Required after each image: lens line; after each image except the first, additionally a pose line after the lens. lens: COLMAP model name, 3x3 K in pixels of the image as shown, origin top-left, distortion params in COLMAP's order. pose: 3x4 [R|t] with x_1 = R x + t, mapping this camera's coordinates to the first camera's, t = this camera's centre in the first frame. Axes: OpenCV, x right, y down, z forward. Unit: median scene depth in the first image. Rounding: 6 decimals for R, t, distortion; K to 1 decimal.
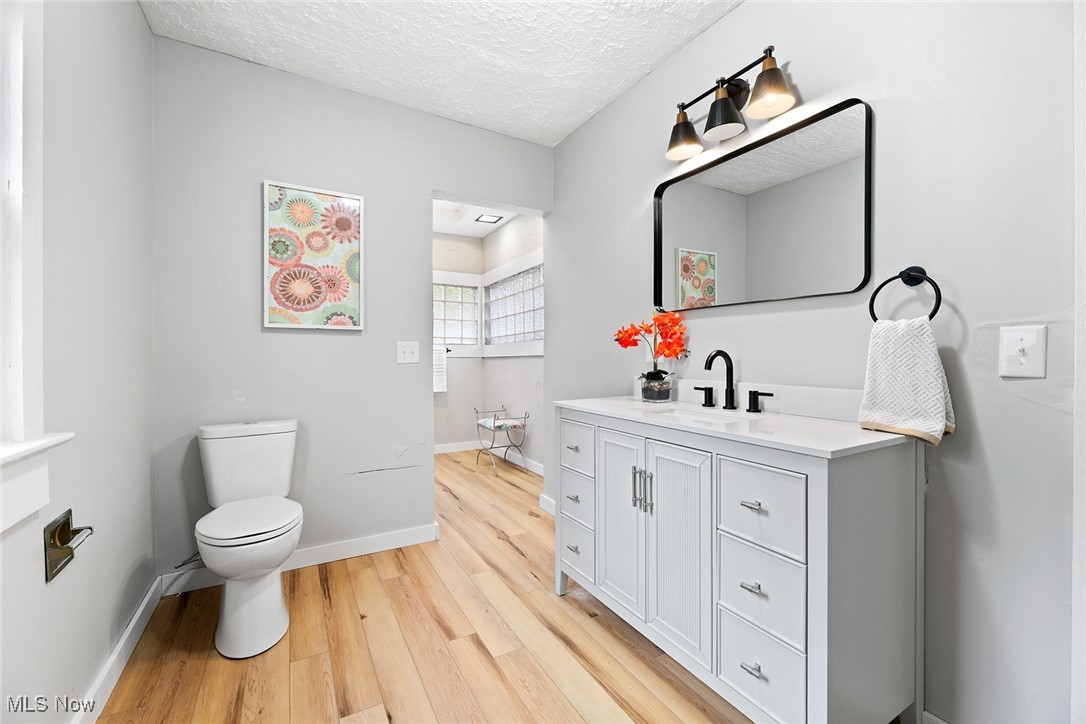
lens RADIAL K [[441.7, 0, 542.8], [0, 441.7, 361.0], [0, 0, 1]] dist [-0.003097, -0.000185]
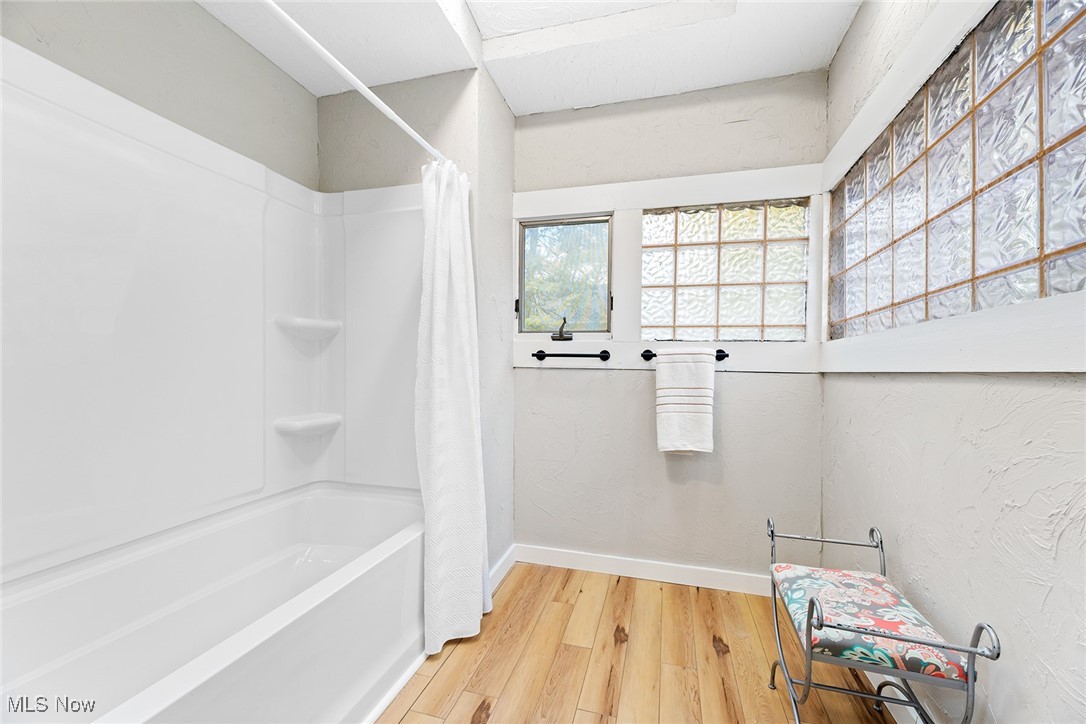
lens RADIAL K [[441.7, 0, 536.5], [0, 441.7, 368.3], [0, 0, 1]] dist [-0.003097, -0.000185]
pose [[0.689182, 0.011551, -0.724497, -0.026639], [-0.017733, 0.999842, -0.000928, -0.007165], [0.724372, 0.013487, 0.689278, 0.553344]]
